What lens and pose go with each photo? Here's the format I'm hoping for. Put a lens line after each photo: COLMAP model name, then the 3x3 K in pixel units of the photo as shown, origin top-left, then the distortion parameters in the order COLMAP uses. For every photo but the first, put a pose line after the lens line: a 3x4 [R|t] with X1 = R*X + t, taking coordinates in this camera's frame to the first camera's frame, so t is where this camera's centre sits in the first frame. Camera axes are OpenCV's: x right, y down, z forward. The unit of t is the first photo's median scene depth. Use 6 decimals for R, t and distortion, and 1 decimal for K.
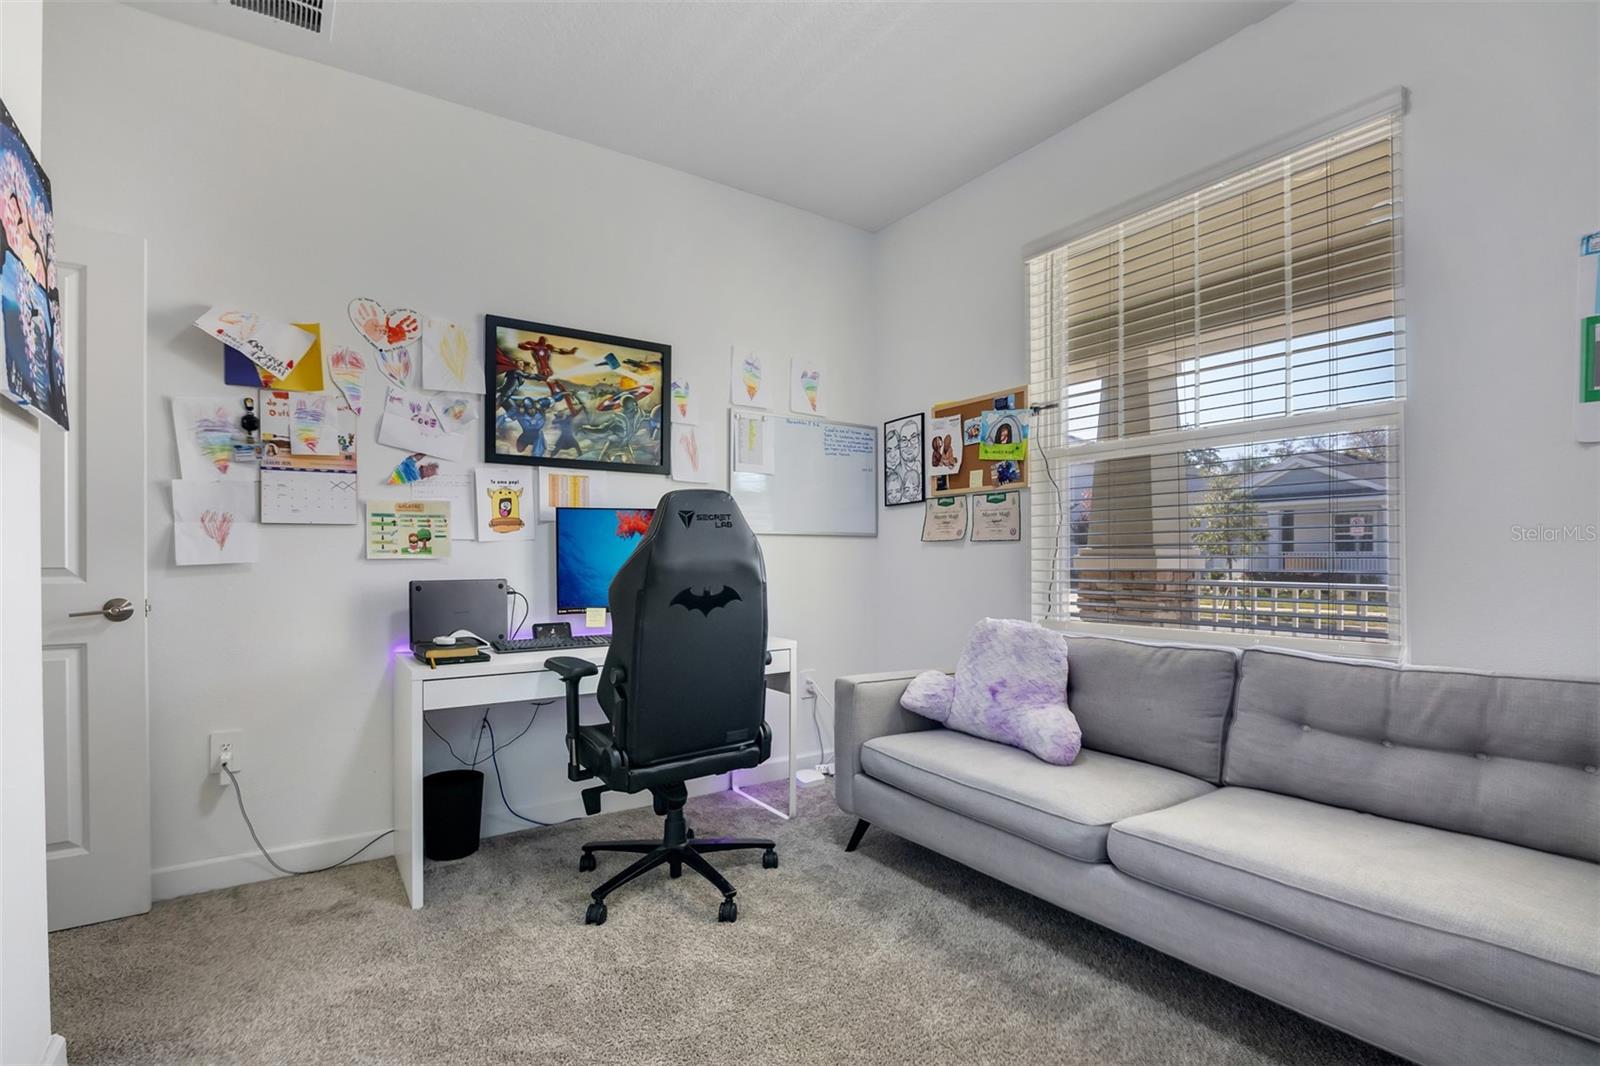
lens RADIAL K [[779.3, 0, 797.7], [0, 779.3, 554.1], [0, 0, 1]] dist [0.000547, 0.000302]
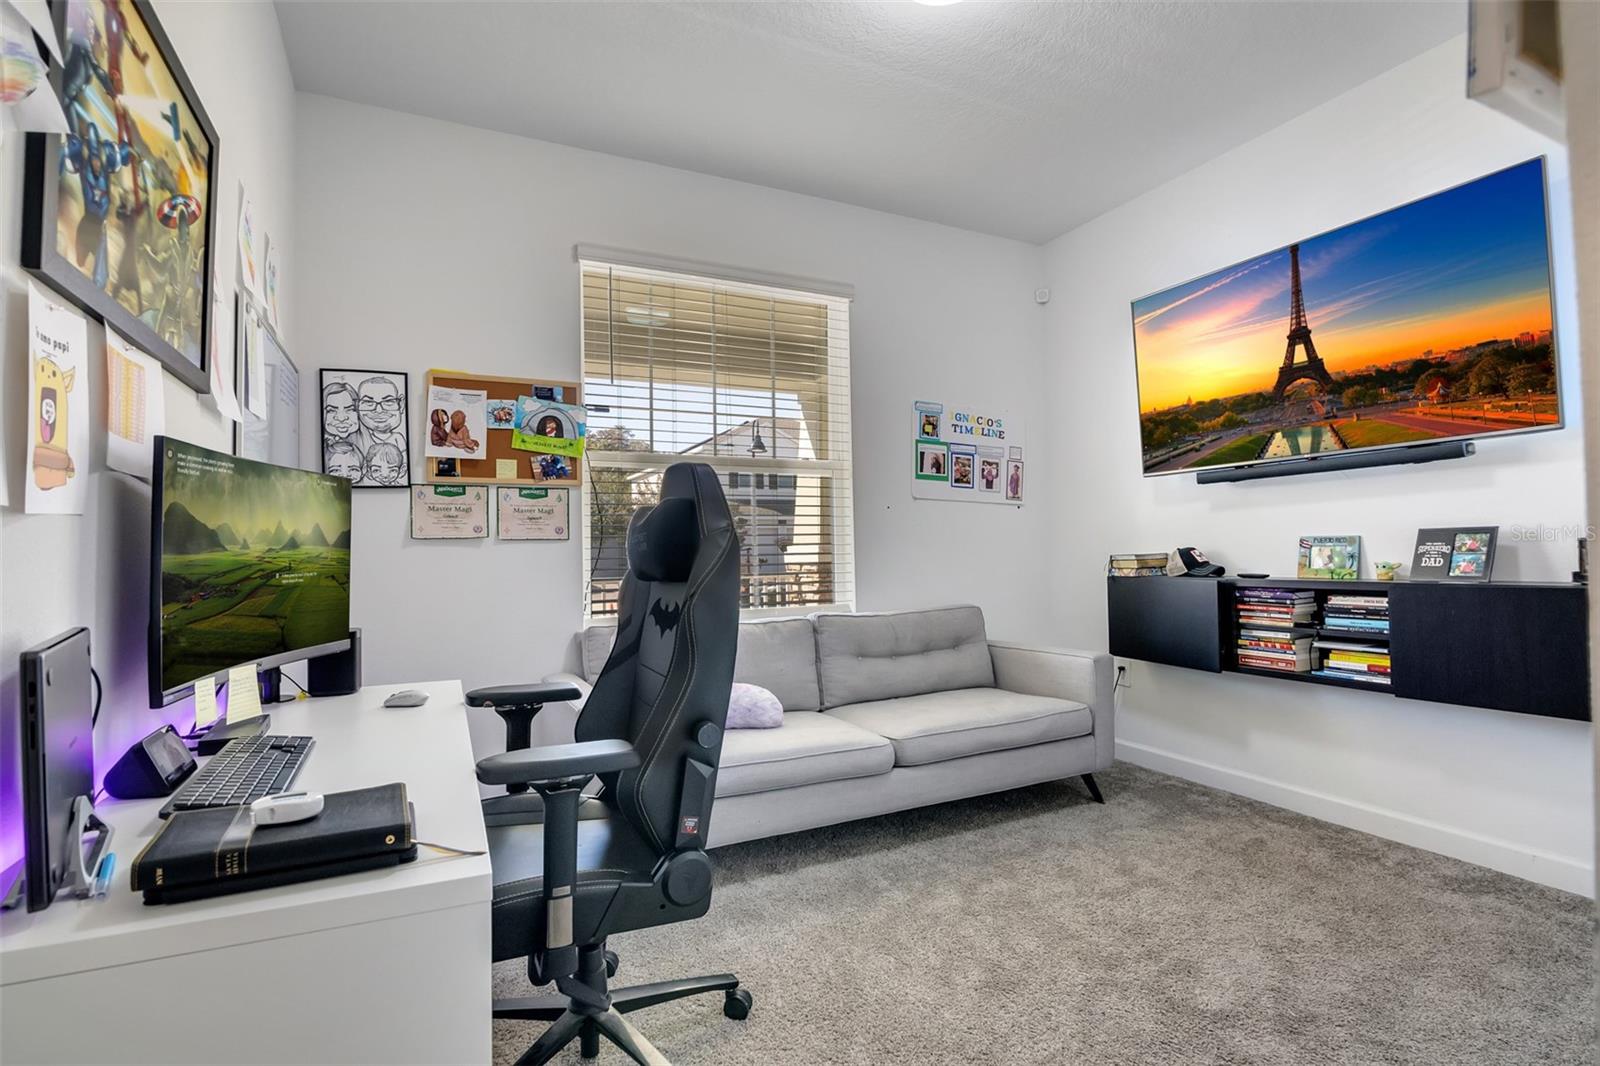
lens RADIAL K [[750.4, 0, 793.7], [0, 750.4, 548.0], [0, 0, 1]] dist [-0.015350, -0.000805]
pose [[0.149128, 0.005961, 0.988800, -0.558922], [0.008064, 0.999941, -0.007245, 0.001440], [-0.988785, 0.009054, 0.149072, 0.553034]]
